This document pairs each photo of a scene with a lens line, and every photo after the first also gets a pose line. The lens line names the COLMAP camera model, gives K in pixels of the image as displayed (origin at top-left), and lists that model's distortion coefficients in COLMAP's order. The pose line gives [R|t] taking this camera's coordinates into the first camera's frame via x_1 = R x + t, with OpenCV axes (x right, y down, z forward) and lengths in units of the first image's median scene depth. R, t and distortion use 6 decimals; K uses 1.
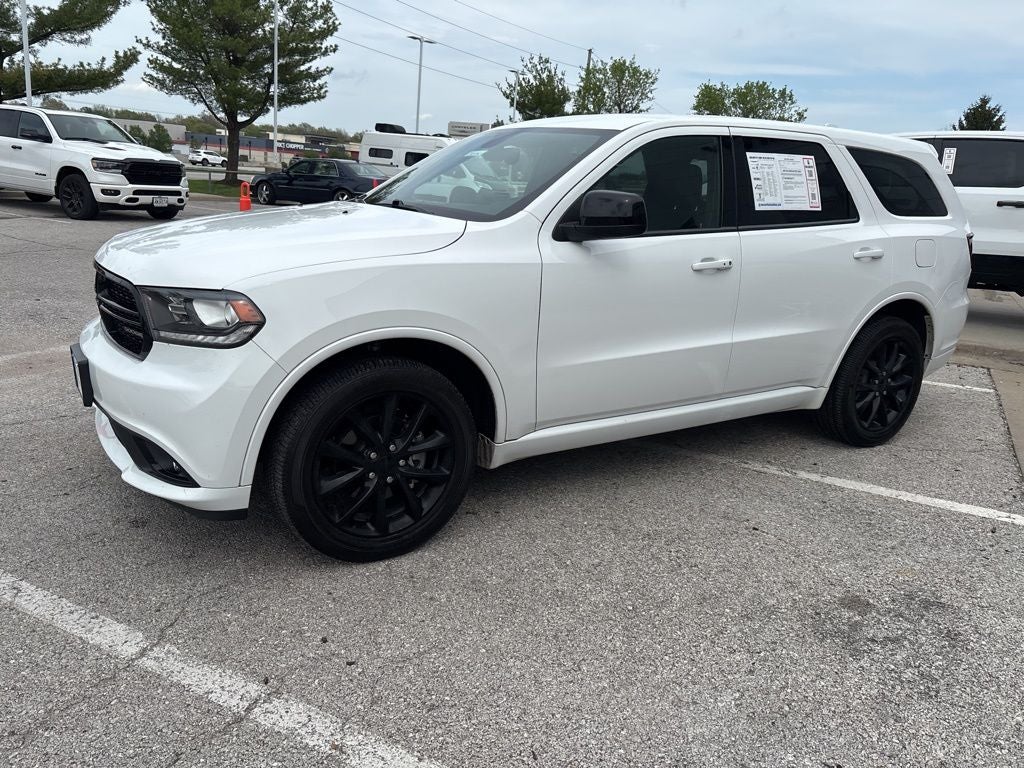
lens RADIAL K [[771.1, 0, 517.6], [0, 771.1, 372.0], [0, 0, 1]] dist [0.050160, -0.061059]
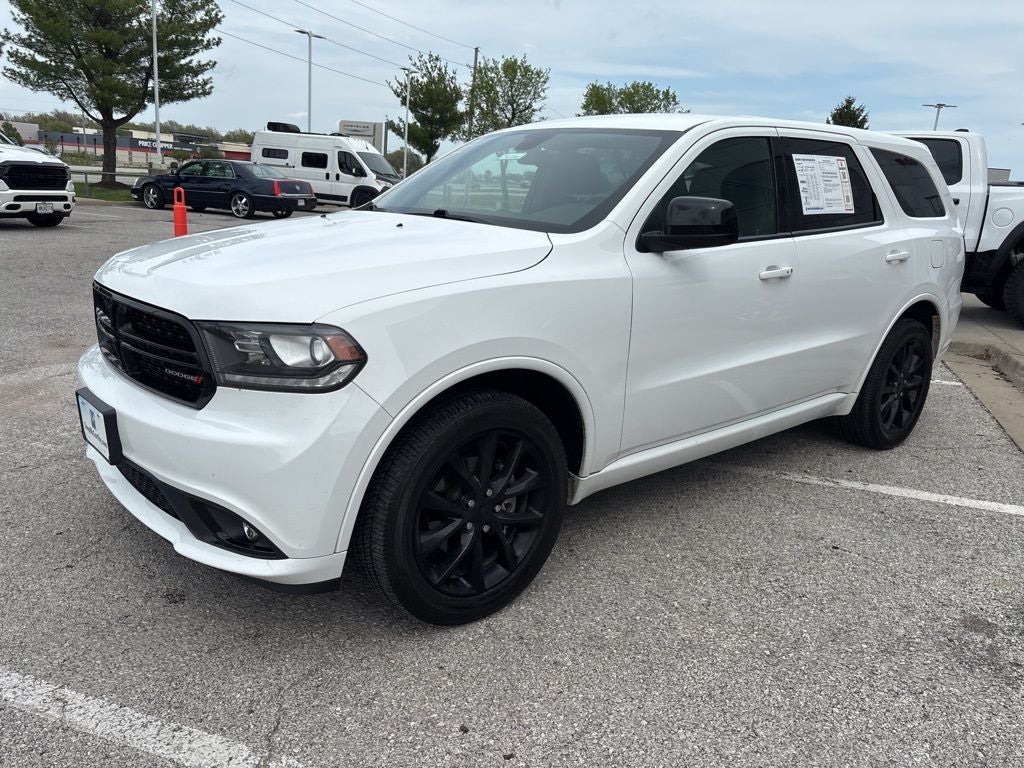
lens RADIAL K [[771.1, 0, 517.3], [0, 771.1, 381.0], [0, 0, 1]] dist [0.050160, -0.061059]
pose [[0.989706, -0.043448, 0.136364, -0.179295], [0.041847, 0.999018, 0.014584, -0.030024], [-0.136864, -0.008727, 0.990551, 0.090217]]
